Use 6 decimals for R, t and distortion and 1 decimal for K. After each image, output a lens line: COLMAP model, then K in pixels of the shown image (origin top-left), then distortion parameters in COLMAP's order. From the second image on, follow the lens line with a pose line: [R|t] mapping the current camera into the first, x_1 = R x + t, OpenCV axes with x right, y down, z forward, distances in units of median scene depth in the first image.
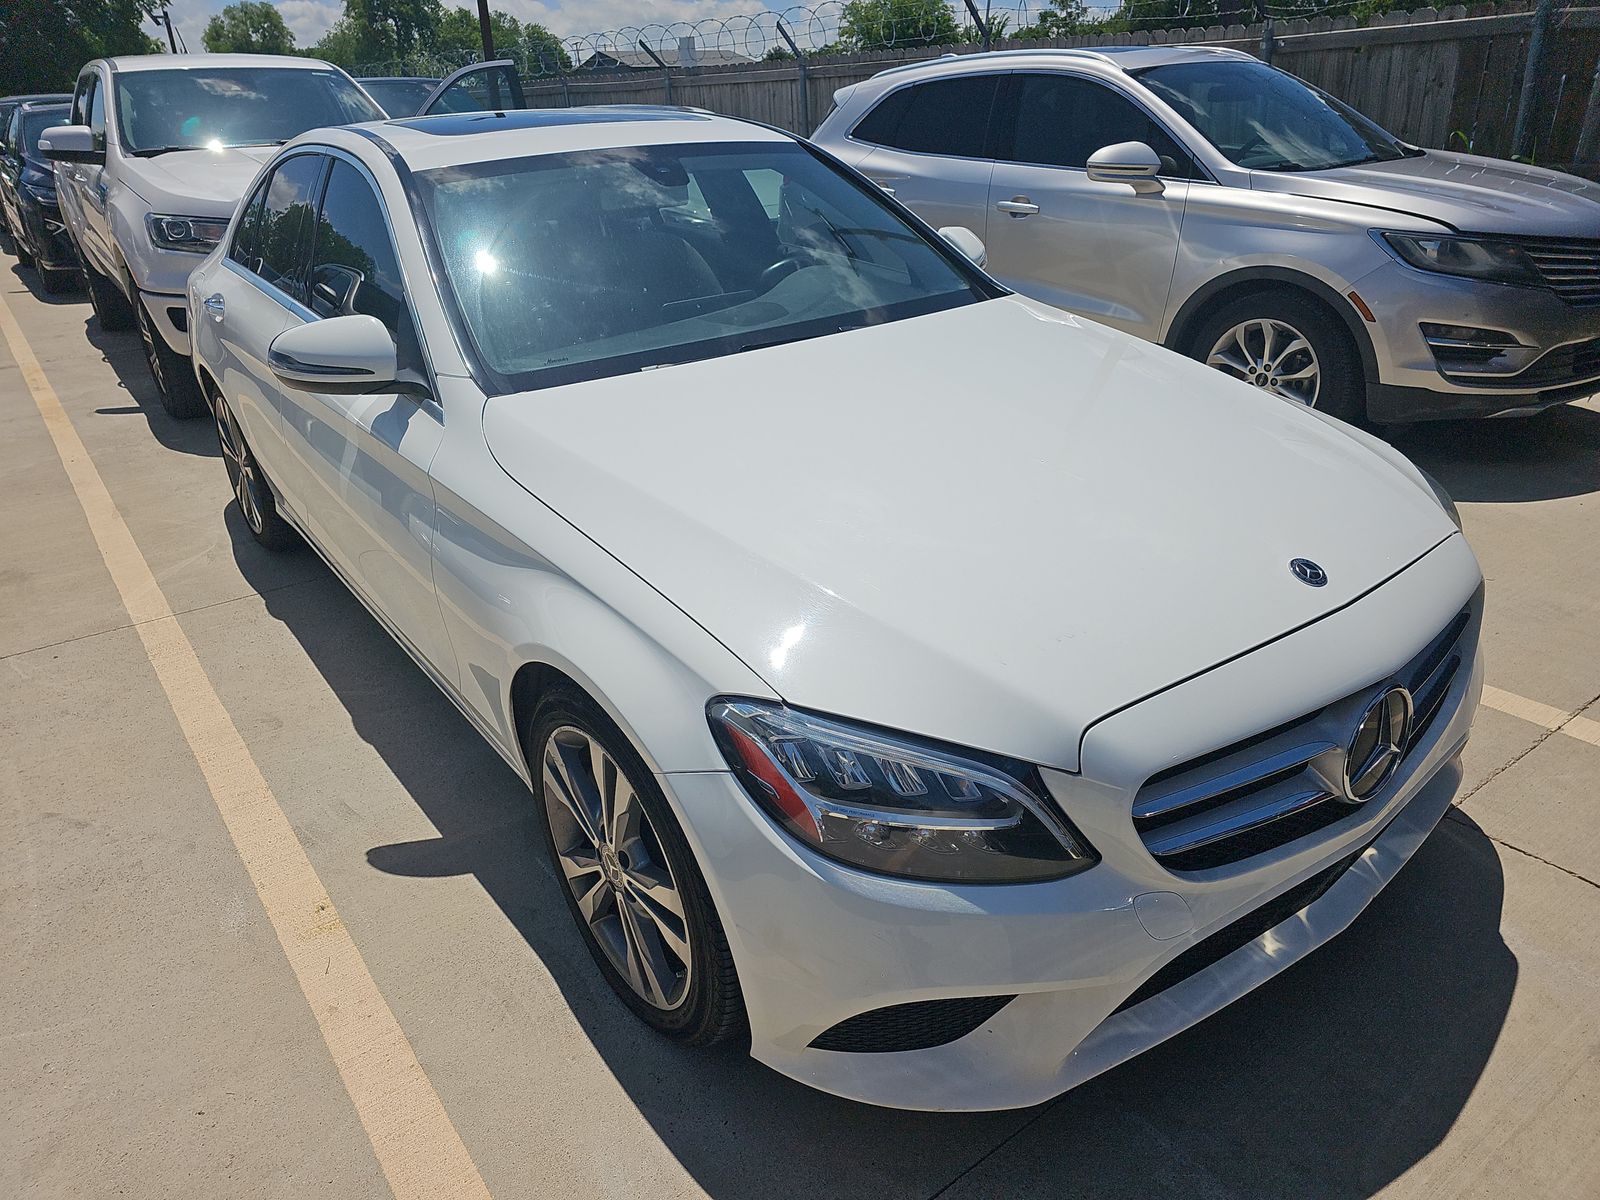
lens RADIAL K [[1104.9, 0, 798.4], [0, 1104.9, 606.0], [0, 0, 1]] dist [0.031241, -0.023799]
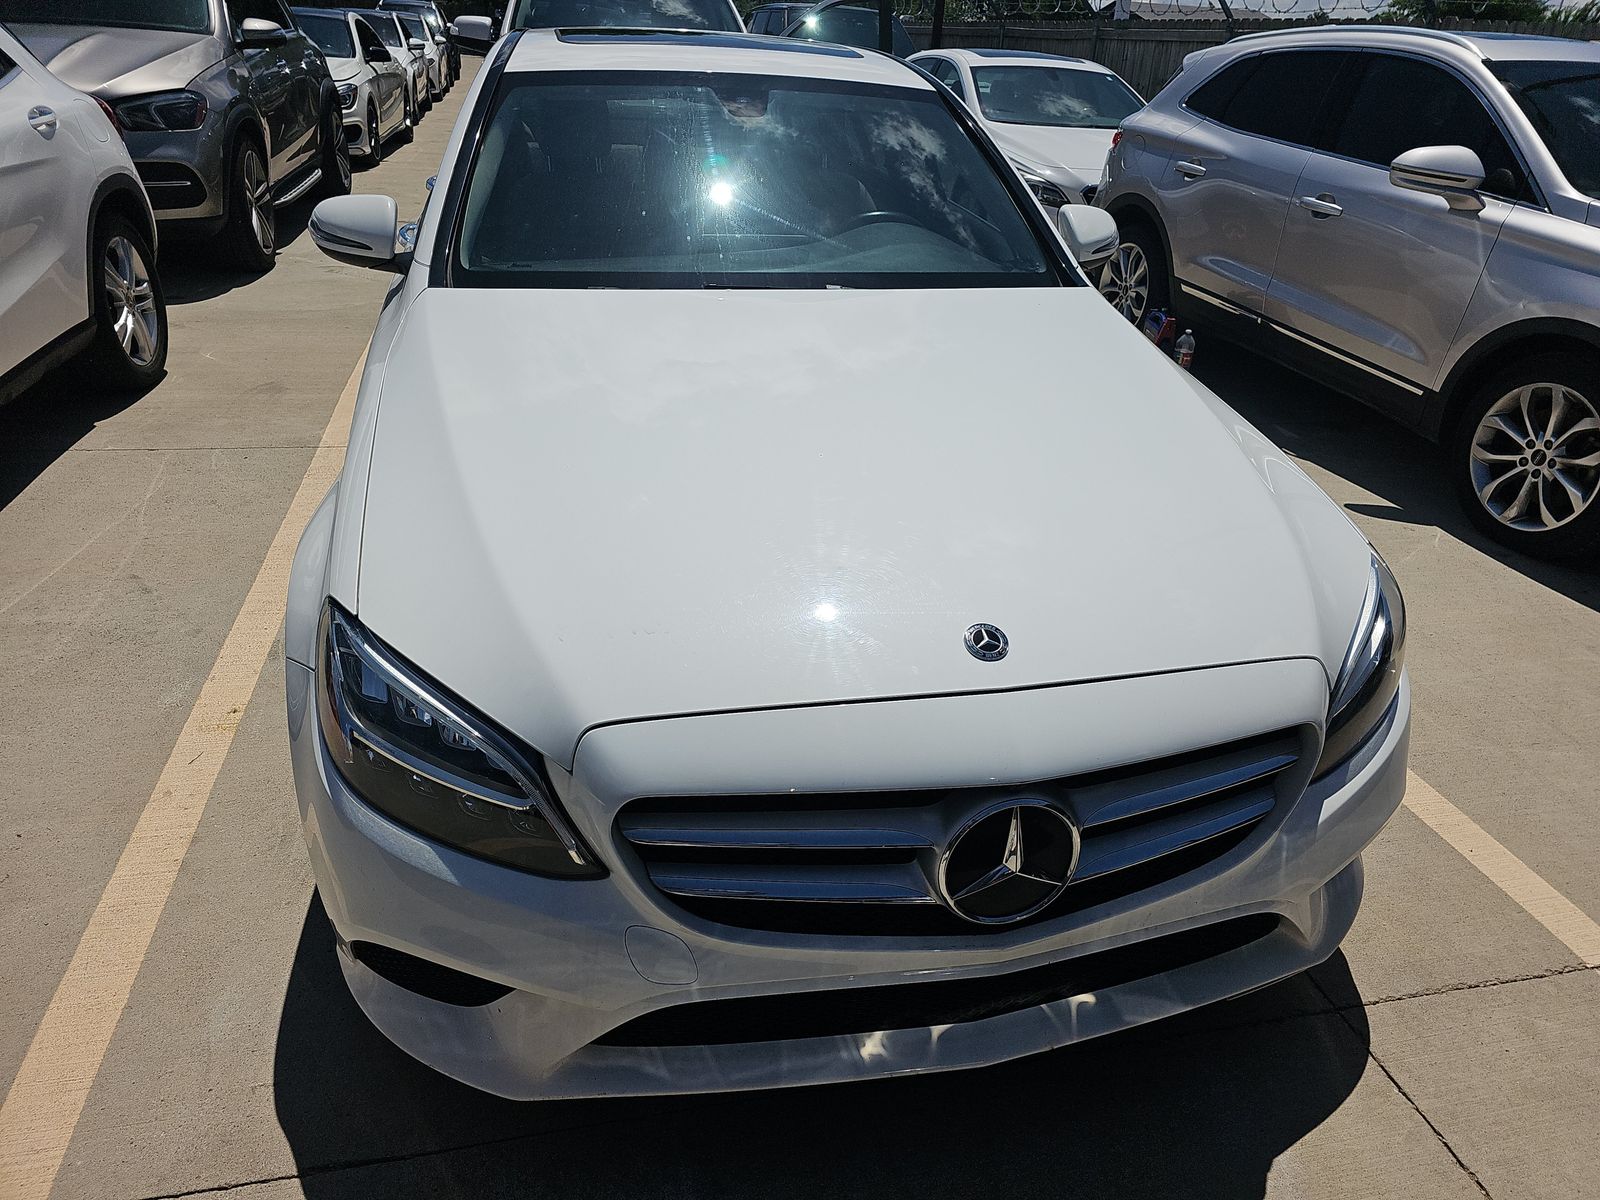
lens RADIAL K [[1104.9, 0, 802.9], [0, 1104.9, 593.9], [0, 0, 1]] dist [0.031241, -0.023799]
pose [[0.913467, 0.256705, -0.315721, 0.213713], [-0.247269, 0.966391, 0.070332, -0.032858], [0.323165, 0.013822, 0.946242, 0.059576]]
